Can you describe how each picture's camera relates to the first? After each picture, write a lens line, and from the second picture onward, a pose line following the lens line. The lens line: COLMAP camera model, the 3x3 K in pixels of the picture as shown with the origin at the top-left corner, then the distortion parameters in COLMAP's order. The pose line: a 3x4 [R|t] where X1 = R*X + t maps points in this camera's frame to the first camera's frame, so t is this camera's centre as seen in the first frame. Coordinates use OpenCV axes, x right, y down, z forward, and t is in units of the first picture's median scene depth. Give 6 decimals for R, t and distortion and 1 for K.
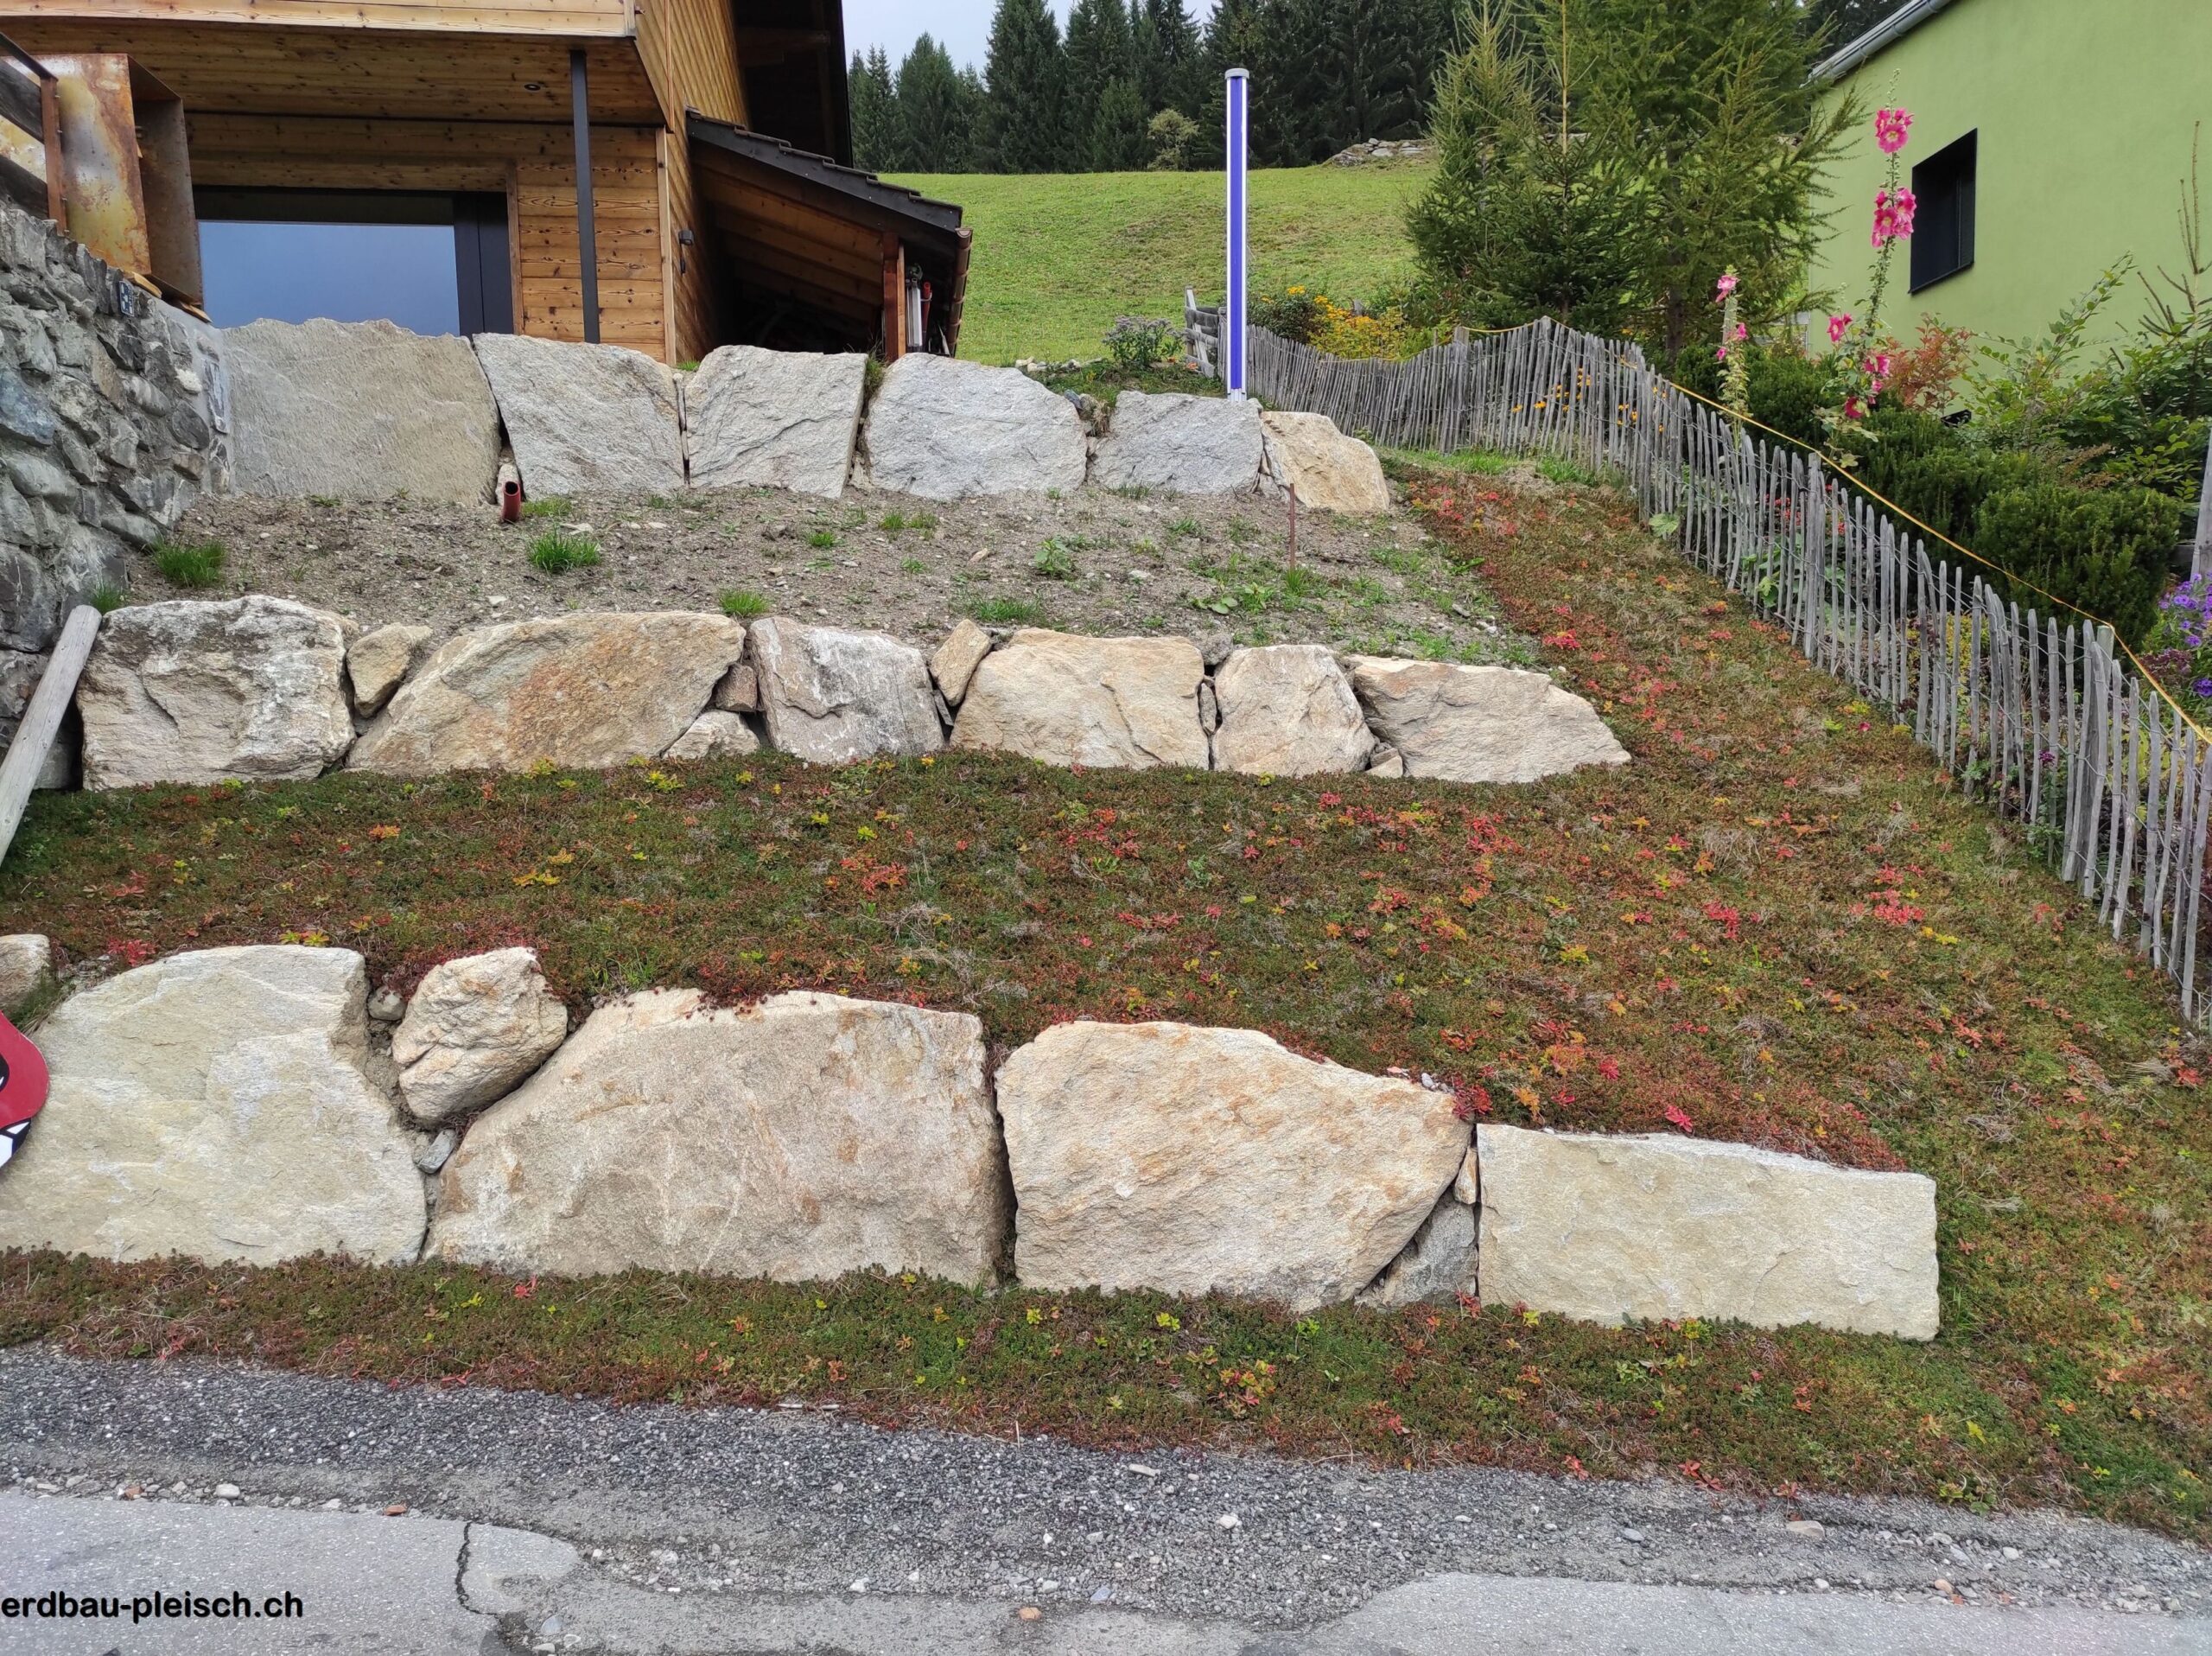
lens RADIAL K [[1628.6, 0, 1111.7], [0, 1628.6, 818.0], [0, 0, 1]] dist [0.061279, -0.049442]
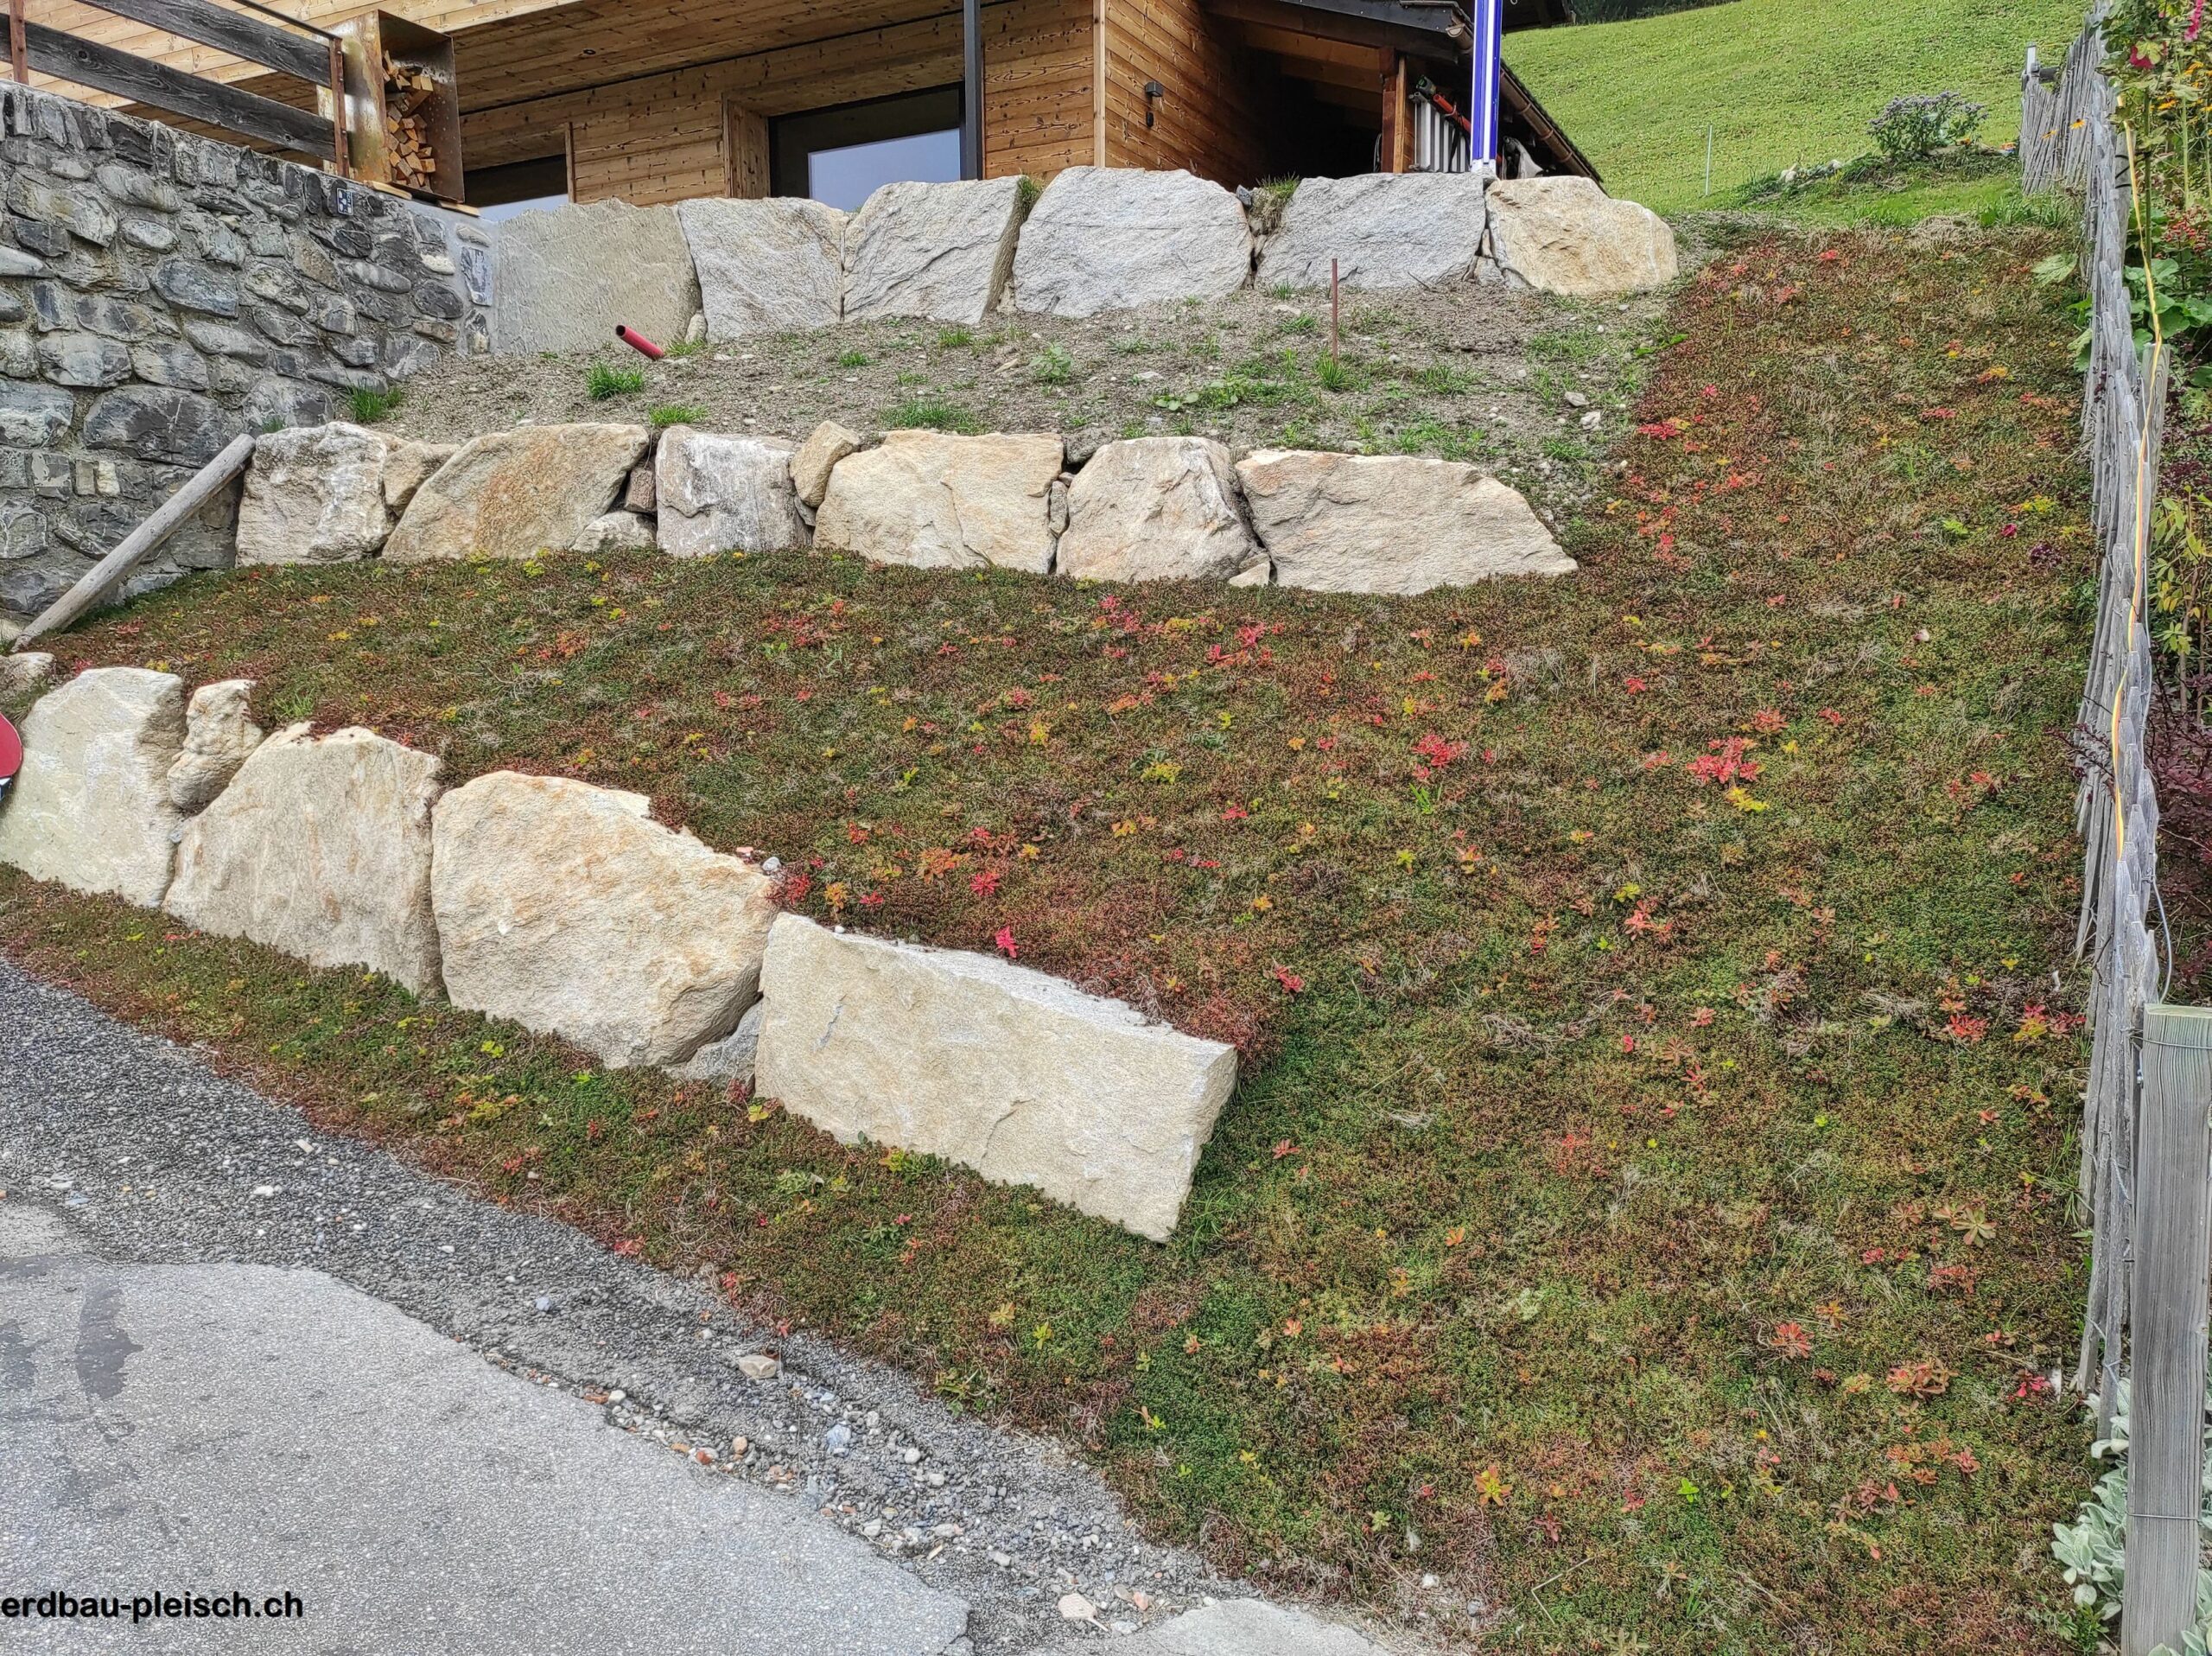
lens RADIAL K [[1628.6, 0, 1111.7], [0, 1628.6, 818.0], [0, 0, 1]] dist [0.061279, -0.049442]
pose [[0.815856, 0.088267, -0.571478, 0.696783], [-0.051594, 0.995451, 0.080093, 0.036817], [0.575949, -0.035860, 0.816699, 0.262872]]
